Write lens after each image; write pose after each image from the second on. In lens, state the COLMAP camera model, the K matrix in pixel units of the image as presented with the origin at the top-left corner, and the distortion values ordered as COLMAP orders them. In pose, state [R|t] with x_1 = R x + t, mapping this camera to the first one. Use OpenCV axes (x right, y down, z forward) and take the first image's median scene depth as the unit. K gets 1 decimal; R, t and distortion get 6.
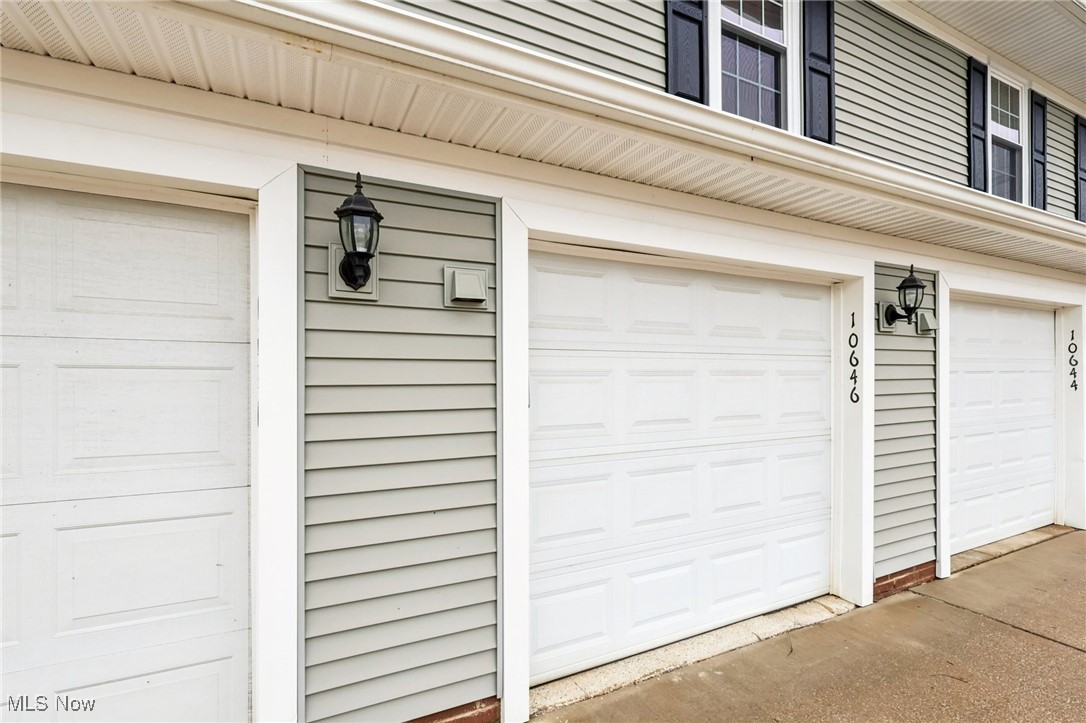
lens RADIAL K [[500.6, 0, 546.8], [0, 500.6, 367.9], [0, 0, 1]] dist [-0.001972, 0.001106]
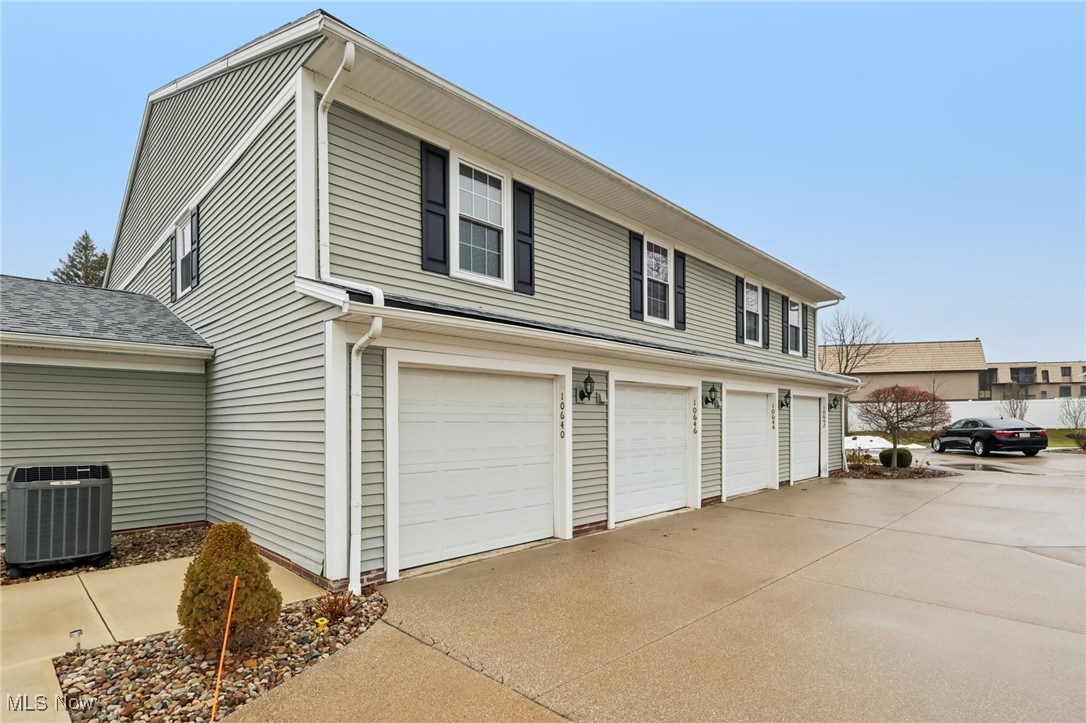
lens RADIAL K [[529.6, 0, 547.7], [0, 529.6, 406.8], [0, 0, 1]] dist [-0.003594, 0.001279]
pose [[0.948245, 0.009613, 0.317393, -1.006140], [-0.006317, 0.999915, -0.011413, -0.036440], [-0.317476, 0.008817, 0.948225, -1.399119]]
